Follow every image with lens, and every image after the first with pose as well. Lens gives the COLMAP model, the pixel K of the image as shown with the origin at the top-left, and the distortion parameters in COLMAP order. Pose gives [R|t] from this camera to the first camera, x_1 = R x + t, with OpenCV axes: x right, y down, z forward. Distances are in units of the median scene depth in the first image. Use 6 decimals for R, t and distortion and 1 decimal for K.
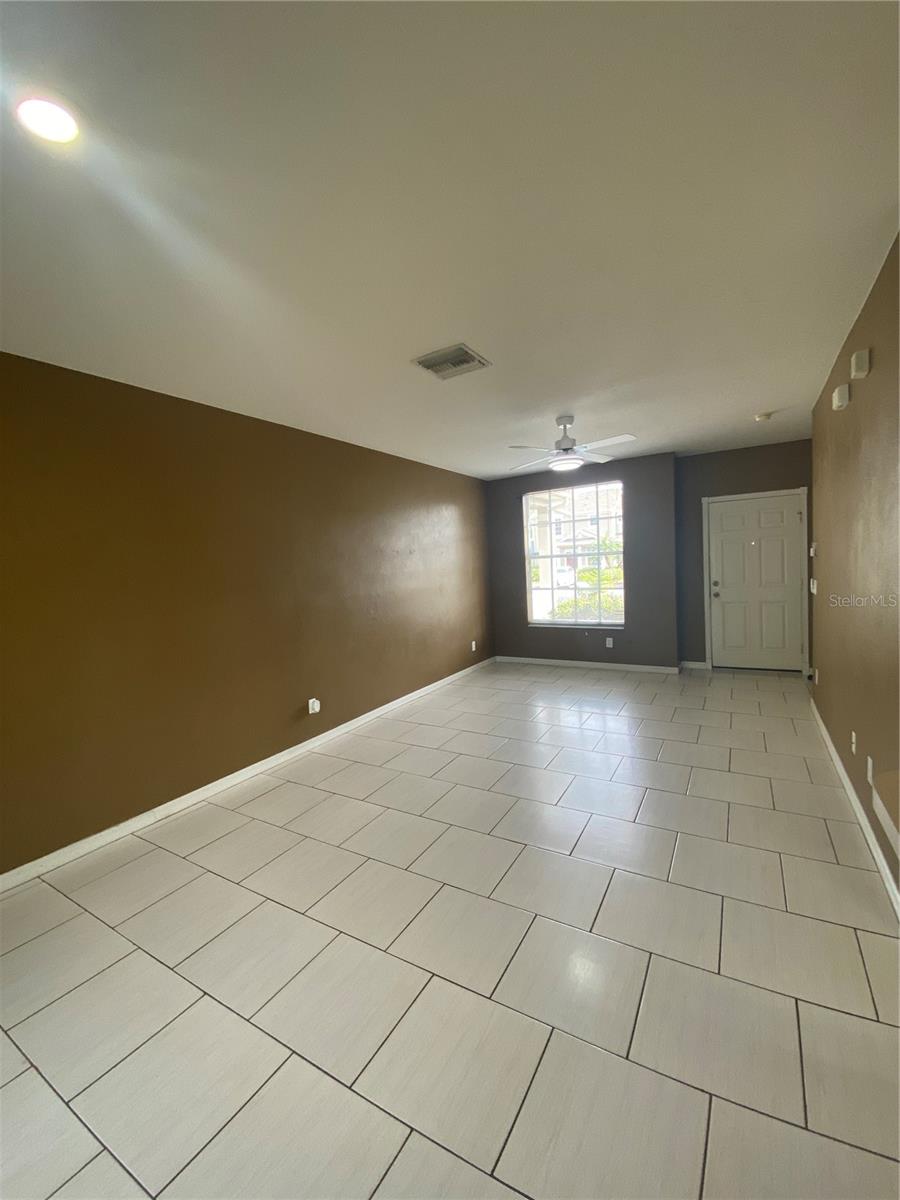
lens RADIAL K [[490.3, 0, 441.6], [0, 490.3, 595.5], [0, 0, 1]] dist [0.009643, -0.015075]
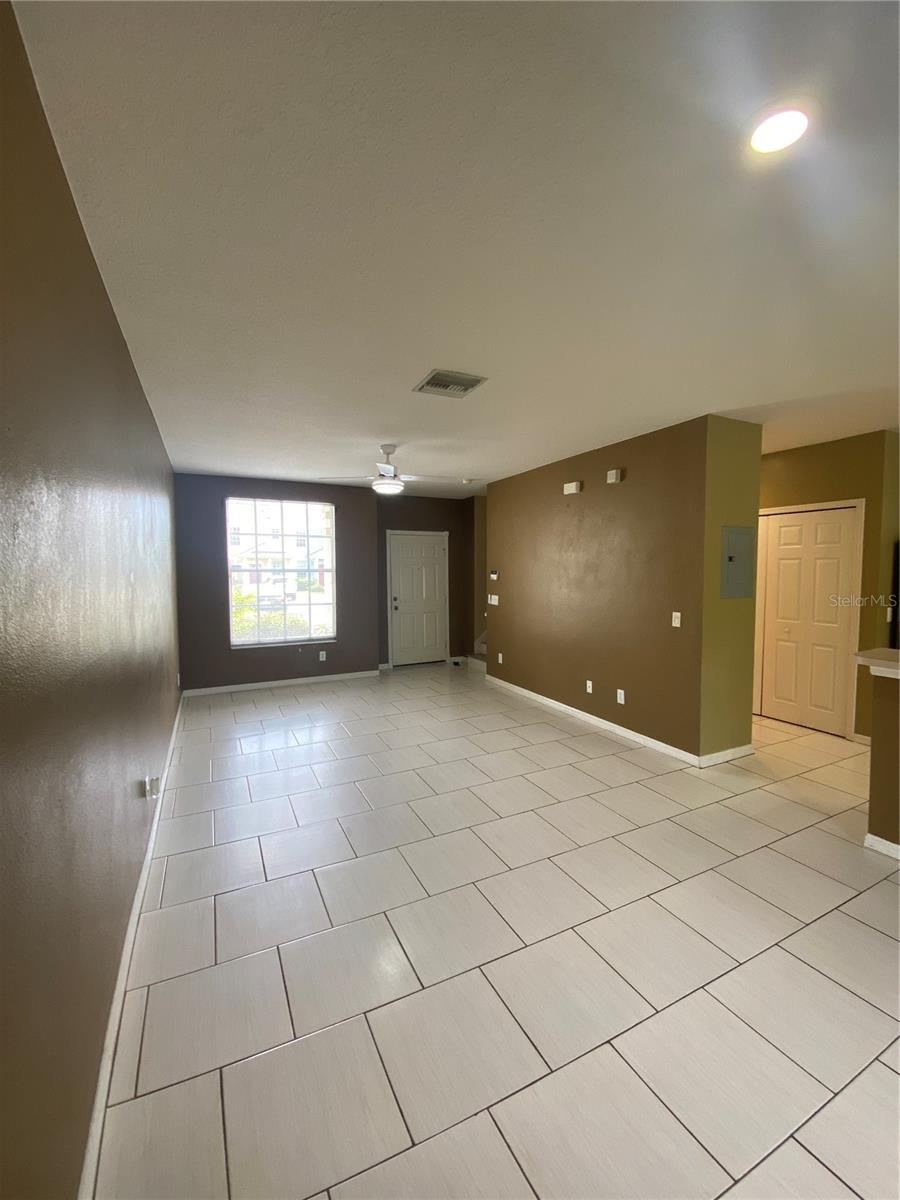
lens RADIAL K [[490.3, 0, 450.4], [0, 490.3, 603.0], [0, 0, 1]] dist [0.009643, -0.015075]
pose [[0.527011, -0.011252, 0.849784, -0.412751], [0.030220, 0.999528, -0.005507, -0.002512], [-0.849321, 0.028583, 0.527102, 0.220812]]
